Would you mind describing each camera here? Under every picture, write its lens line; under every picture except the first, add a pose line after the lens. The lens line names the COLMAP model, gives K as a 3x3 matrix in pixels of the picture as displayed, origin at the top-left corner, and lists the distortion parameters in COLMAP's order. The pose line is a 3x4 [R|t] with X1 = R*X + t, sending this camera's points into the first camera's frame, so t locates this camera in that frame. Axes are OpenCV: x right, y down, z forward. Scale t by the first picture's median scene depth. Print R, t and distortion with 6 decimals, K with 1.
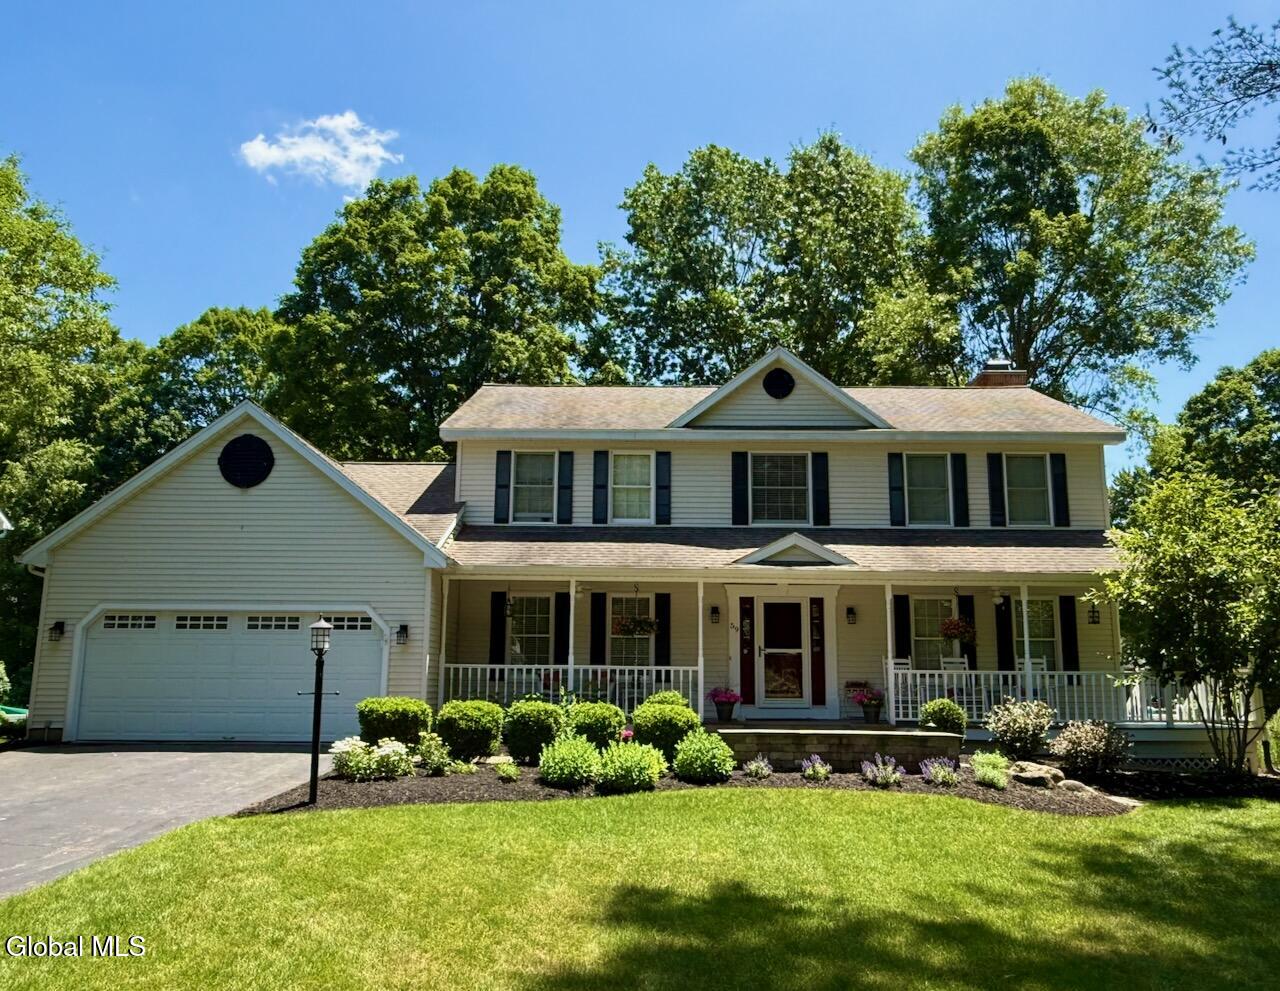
lens RADIAL K [[966.9, 0, 642.2], [0, 966.9, 520.7], [0, 0, 1]] dist [0.001406, 0.001243]
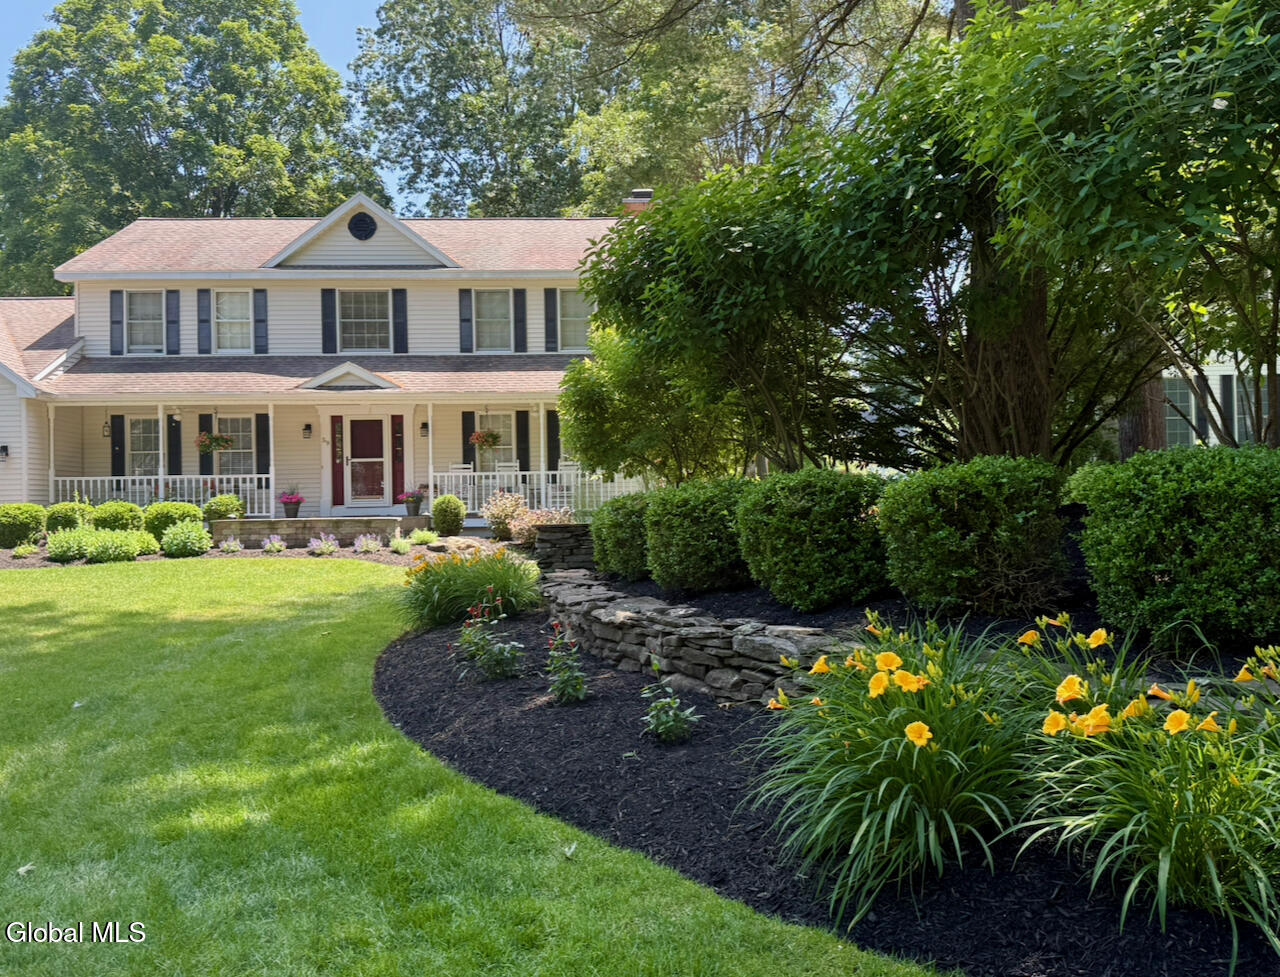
lens RADIAL K [[1102.3, 0, 640.0], [0, 1102.3, 488.5], [0, 0, 1]] dist [0.152991, -0.304045]
pose [[0.998459, -0.025699, 0.049183, 0.403865], [0.017786, 0.987748, 0.155039, -0.036485], [-0.052565, -0.153925, 0.986683, -0.368412]]
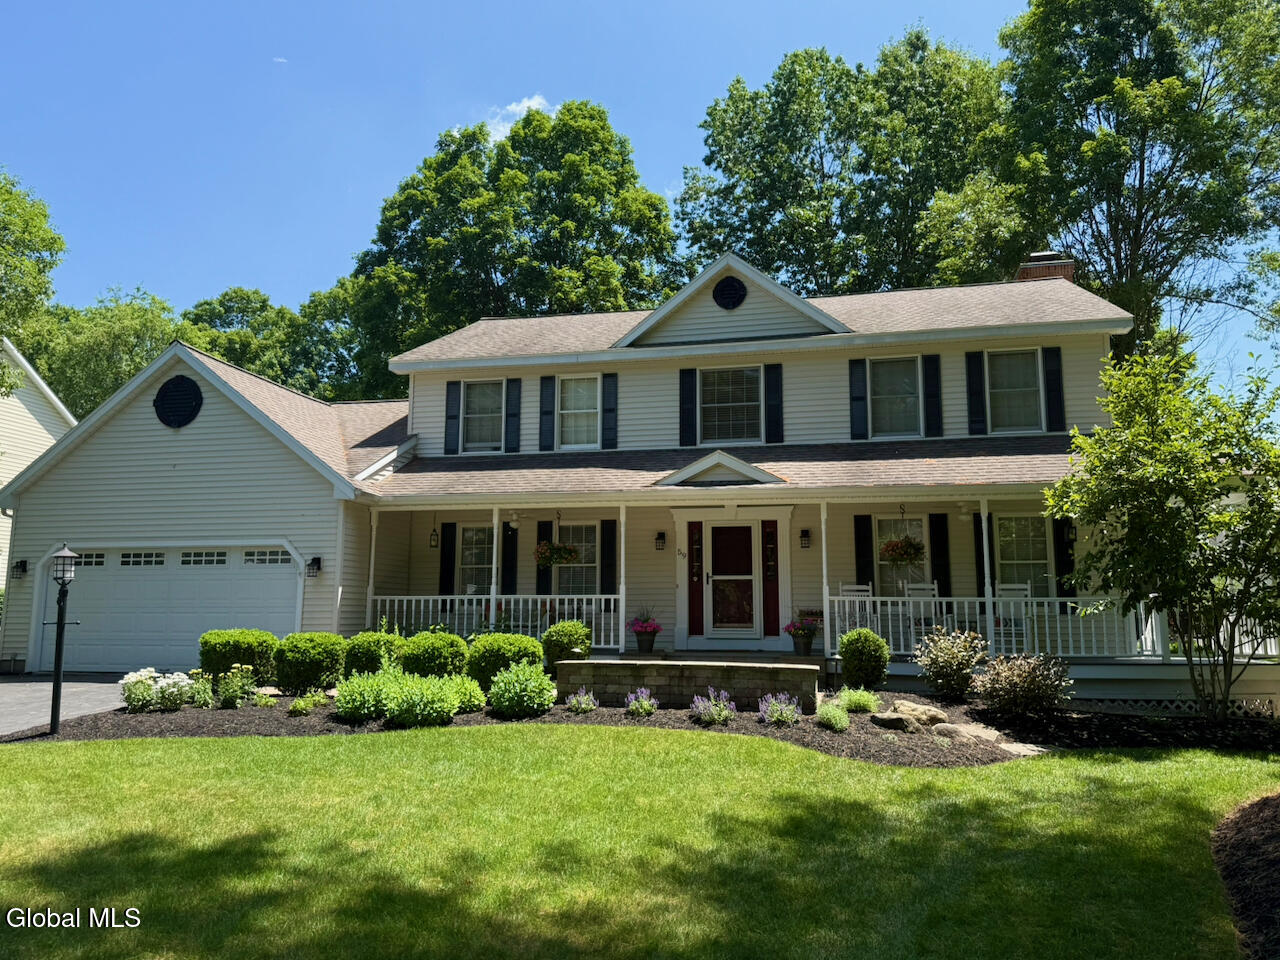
lens RADIAL K [[938.5, 0, 640.0], [0, 938.5, 480.0], [0, 0, 1]] dist [0.153551, -0.257671]
pose [[0.979603, -0.034960, -0.197879, 0.236191], [0.038934, 0.999110, 0.016226, 0.020922], [0.197136, -0.023599, 0.980092, 0.086353]]
